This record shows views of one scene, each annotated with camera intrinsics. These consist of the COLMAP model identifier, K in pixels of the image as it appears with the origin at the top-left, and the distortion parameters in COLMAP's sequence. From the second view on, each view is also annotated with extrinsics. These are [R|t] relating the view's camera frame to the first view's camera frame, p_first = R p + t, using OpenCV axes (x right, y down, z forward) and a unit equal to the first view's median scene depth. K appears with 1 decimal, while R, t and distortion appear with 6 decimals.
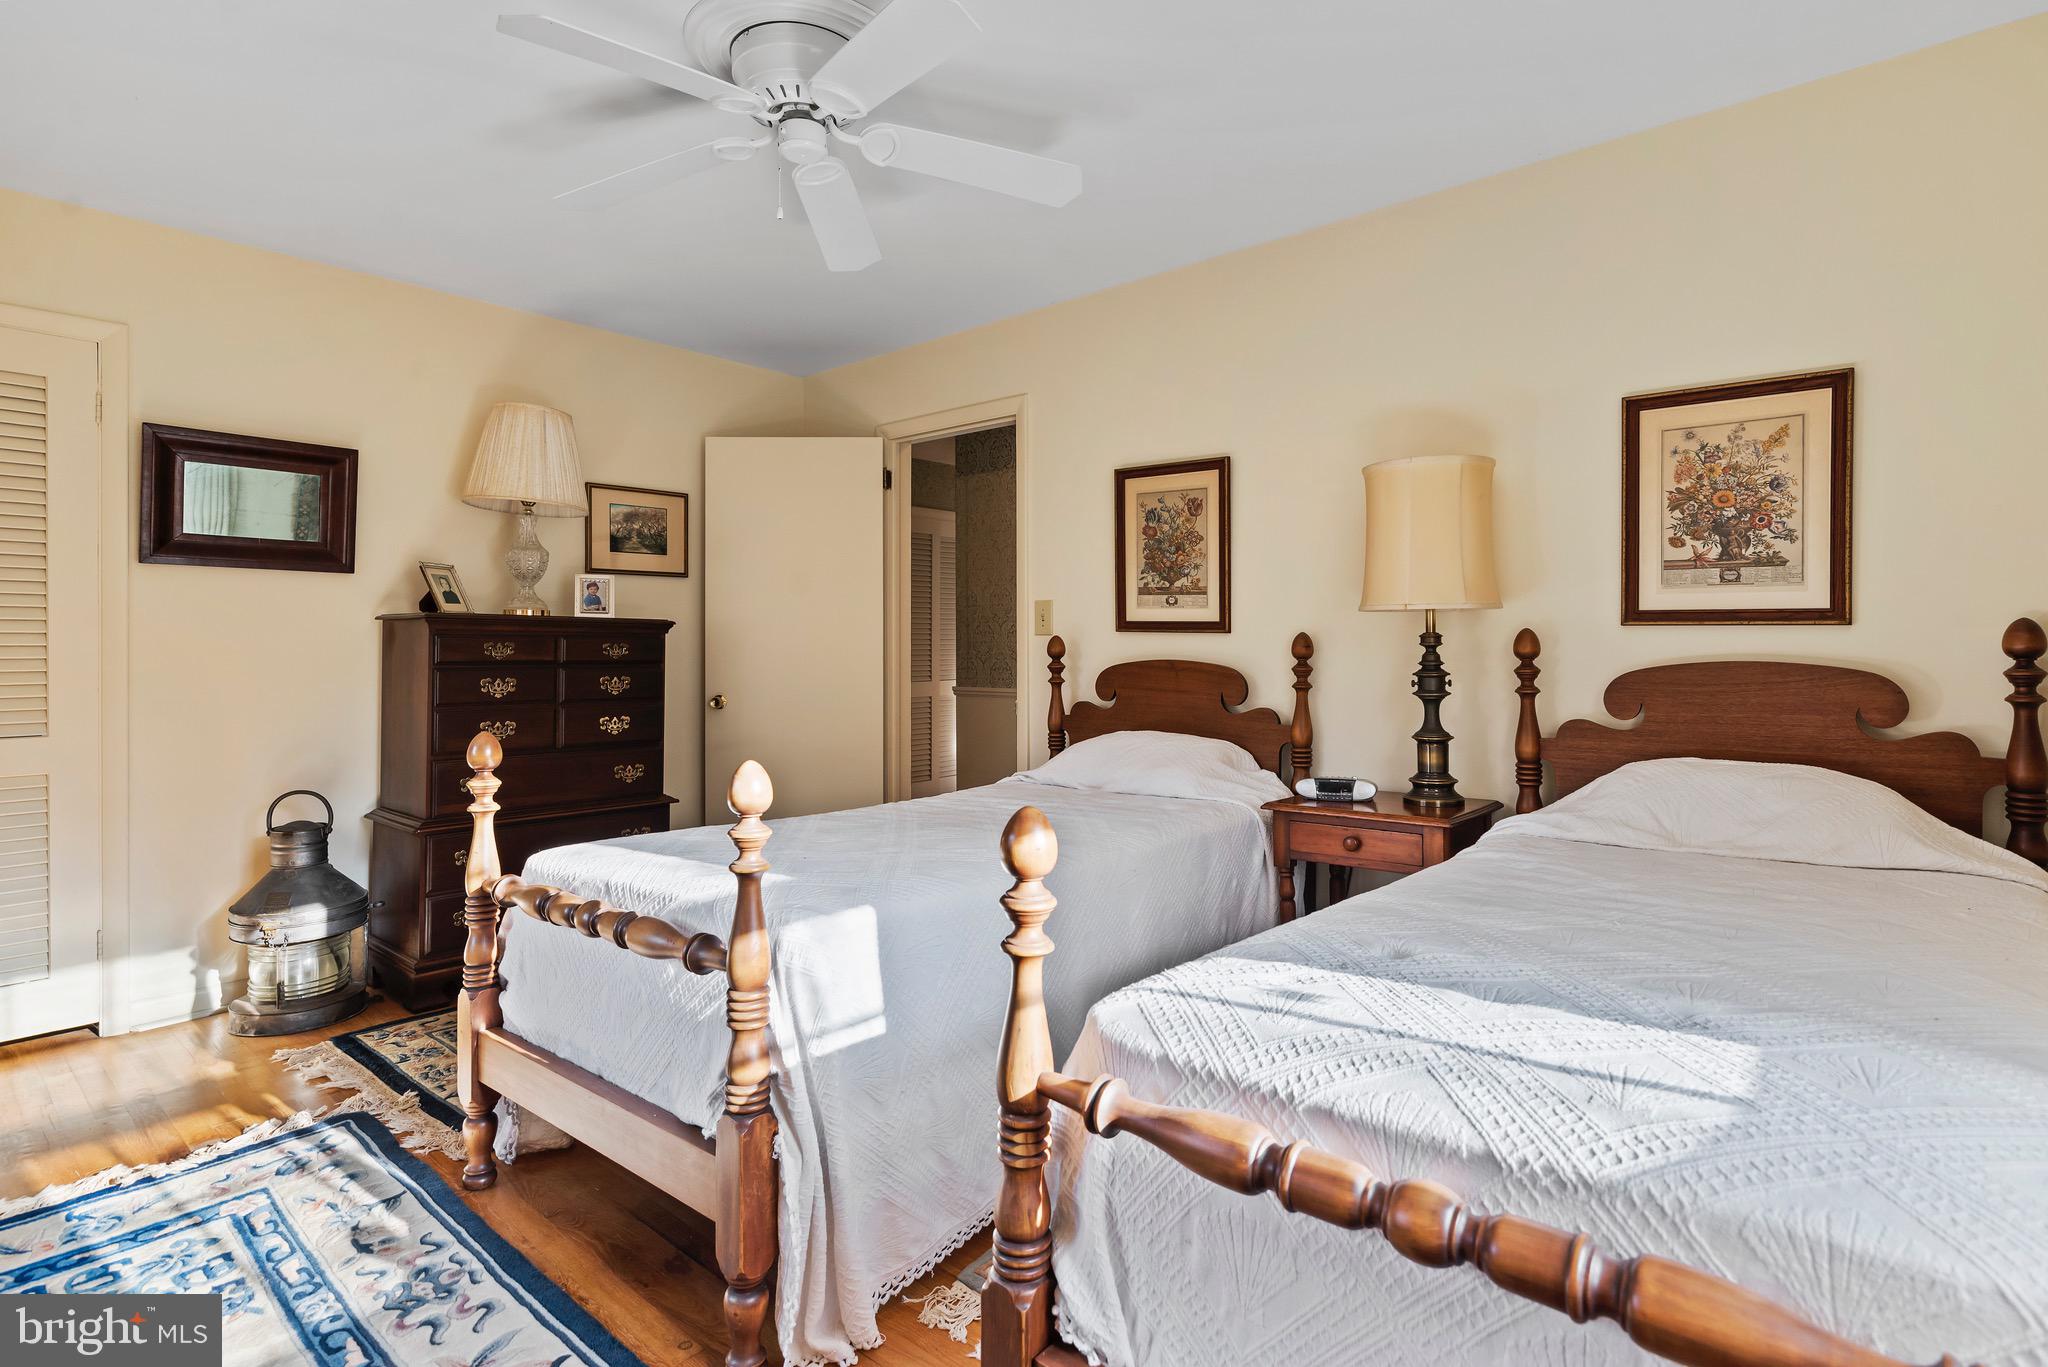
lens RADIAL K [[995.8, 0, 1049.5], [0, 995.8, 675.7], [0, 0, 1]] dist [0.003060, 0.000386]
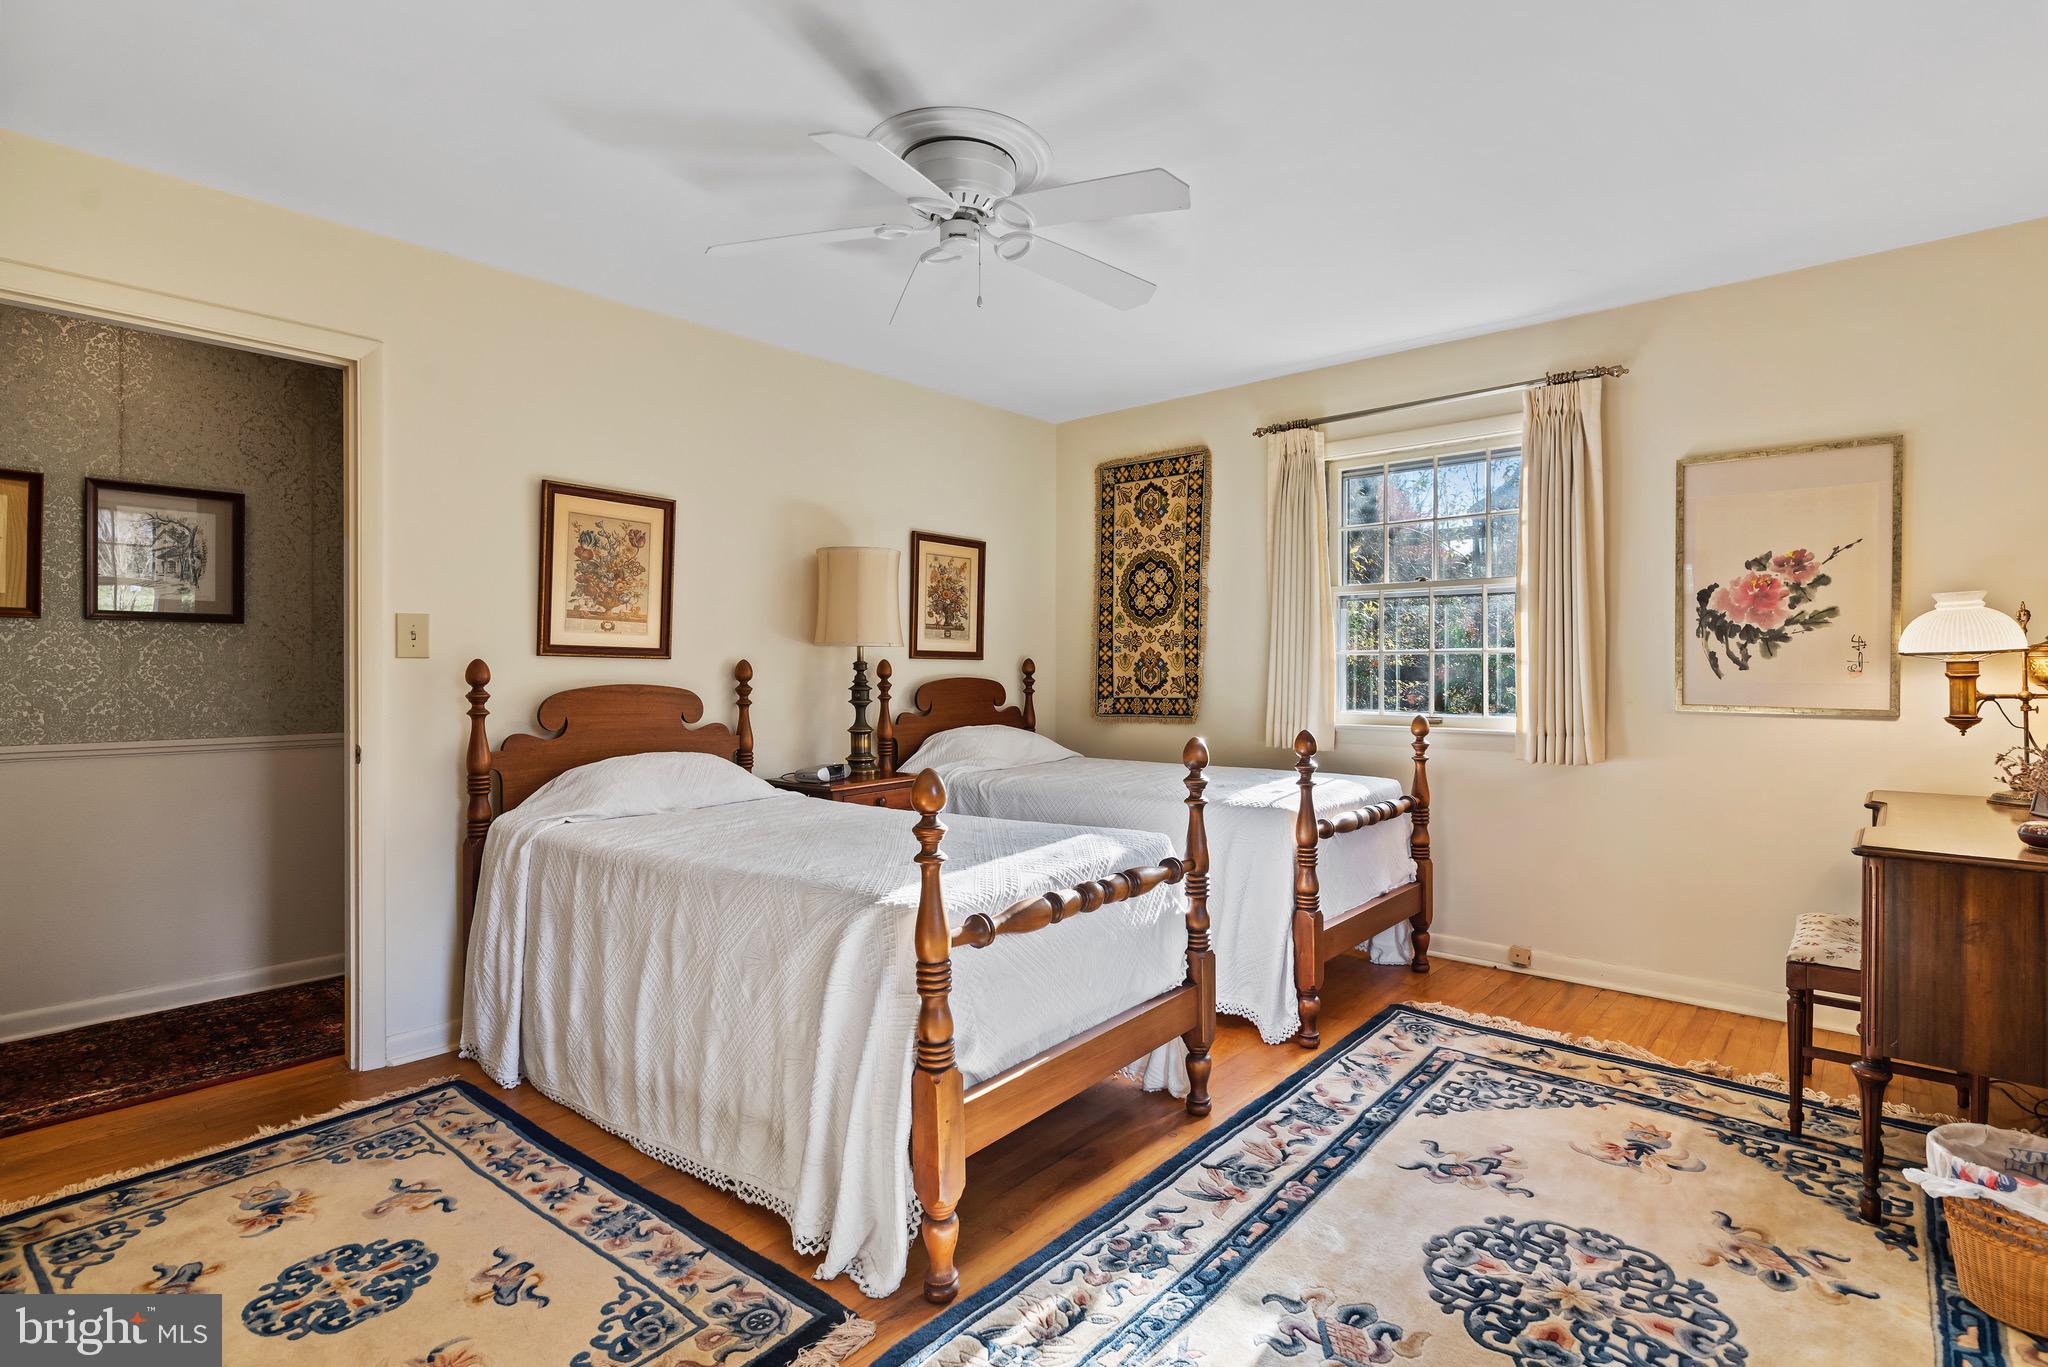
lens RADIAL K [[995.8, 0, 1049.5], [0, 995.8, 675.7], [0, 0, 1]] dist [0.003060, 0.000386]
pose [[-0.001910, -0.003334, 0.999993, -0.911963], [0.034870, 0.999386, 0.003399, -0.013290], [-0.999390, 0.034876, -0.001793, 0.572785]]
